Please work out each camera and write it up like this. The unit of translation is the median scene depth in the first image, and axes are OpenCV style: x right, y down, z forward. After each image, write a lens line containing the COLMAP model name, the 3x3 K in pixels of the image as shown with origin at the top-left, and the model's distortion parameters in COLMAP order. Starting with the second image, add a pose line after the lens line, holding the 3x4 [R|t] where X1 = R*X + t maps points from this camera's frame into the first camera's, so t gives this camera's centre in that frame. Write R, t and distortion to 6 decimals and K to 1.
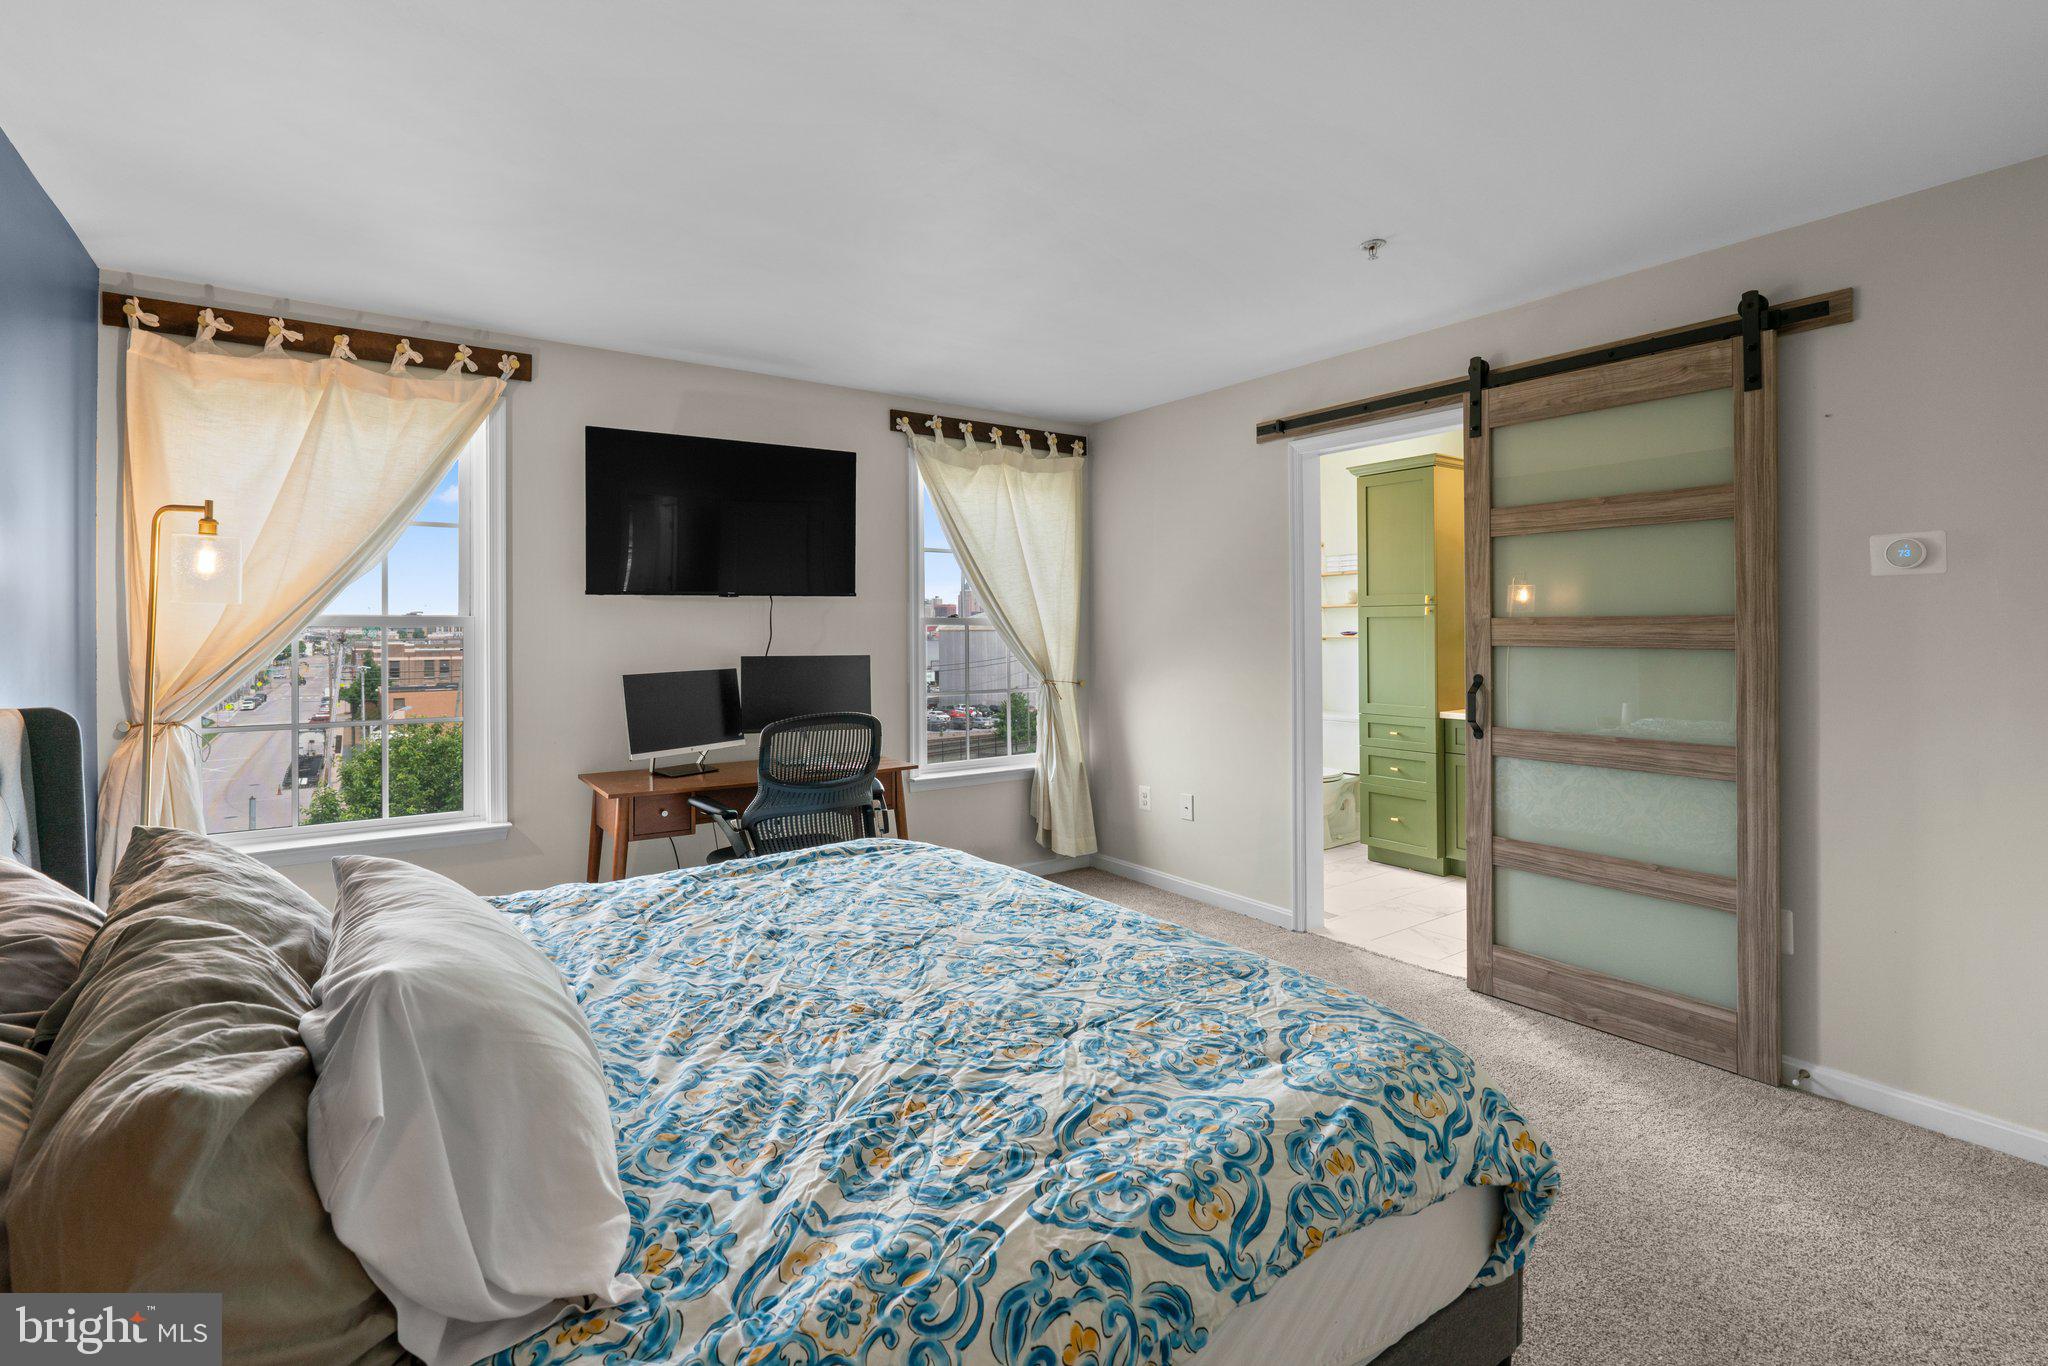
lens RADIAL K [[929.7, 0, 1020.3], [0, 929.7, 632.5], [0, 0, 1]] dist [-0.012786, 0.005812]
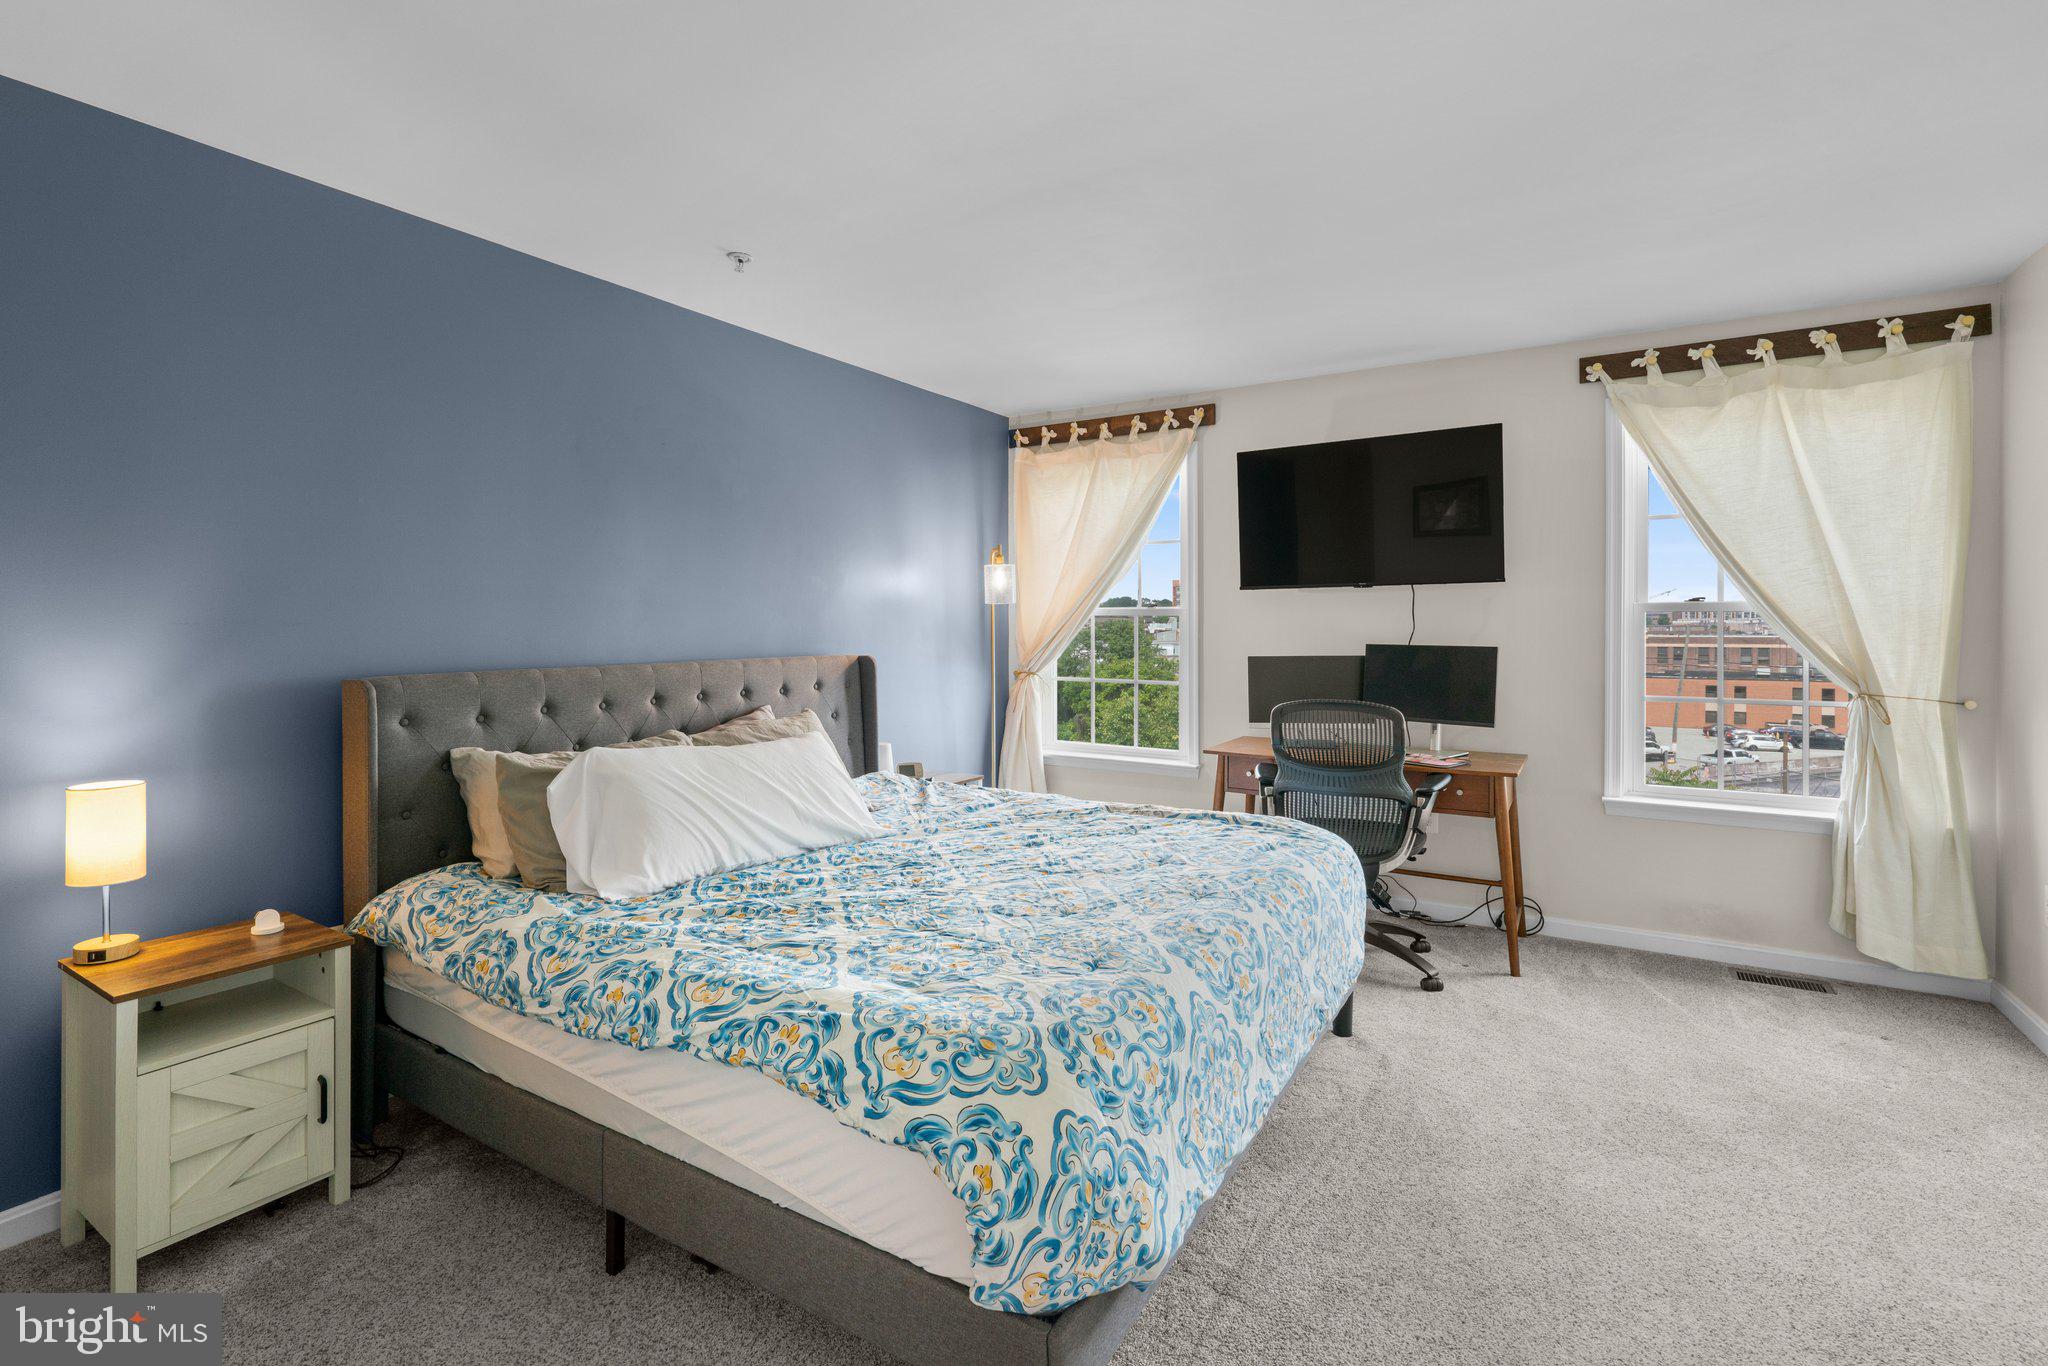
lens RADIAL K [[929.7, 0, 1049.6], [0, 929.7, 628.7], [0, 0, 1]] dist [-0.012786, 0.005812]
pose [[0.405178, 0.011336, -0.914168, 1.491157], [-0.001886, 0.999931, 0.011563, -0.007158], [0.914236, -0.002961, 0.405171, 0.721914]]
